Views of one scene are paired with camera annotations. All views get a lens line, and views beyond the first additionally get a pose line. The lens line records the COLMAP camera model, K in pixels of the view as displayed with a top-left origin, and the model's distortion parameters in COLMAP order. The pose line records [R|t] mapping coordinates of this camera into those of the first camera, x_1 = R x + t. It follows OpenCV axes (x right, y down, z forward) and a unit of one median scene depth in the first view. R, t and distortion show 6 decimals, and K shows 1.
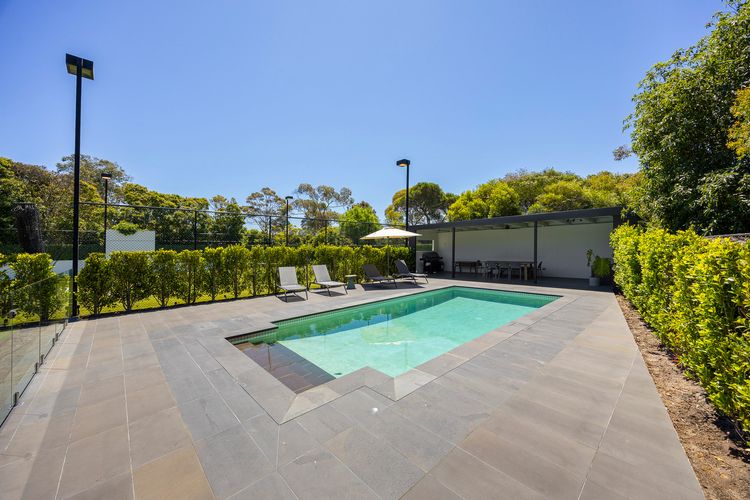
lens RADIAL K [[295.0, 0, 375.0], [0, 295.0, 250.0], [0, 0, 1]] dist [-0.019782, 0.000040]
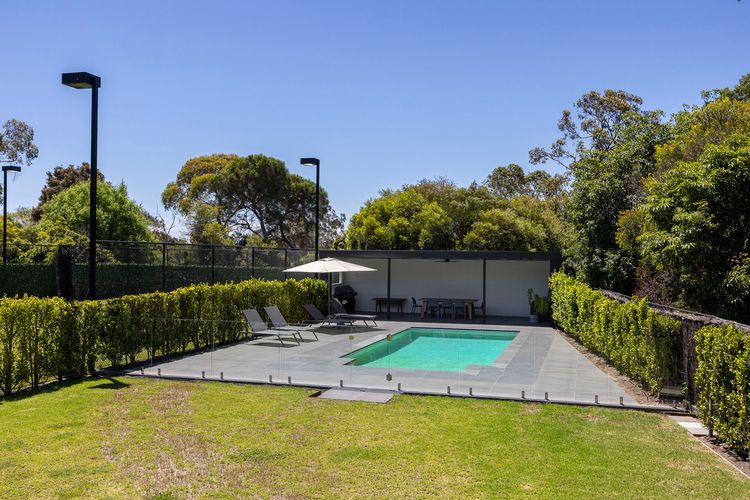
lens RADIAL K [[717.0, 0, 351.8], [0, 717.0, 249.9], [0, 0, 1]] dist [0.001769, -0.001497]
pose [[0.882463, 0.022273, 0.469854, -0.981821], [-0.015786, 0.999718, -0.017742, -0.079089], [-0.470116, 0.008239, 0.882566, -0.916137]]
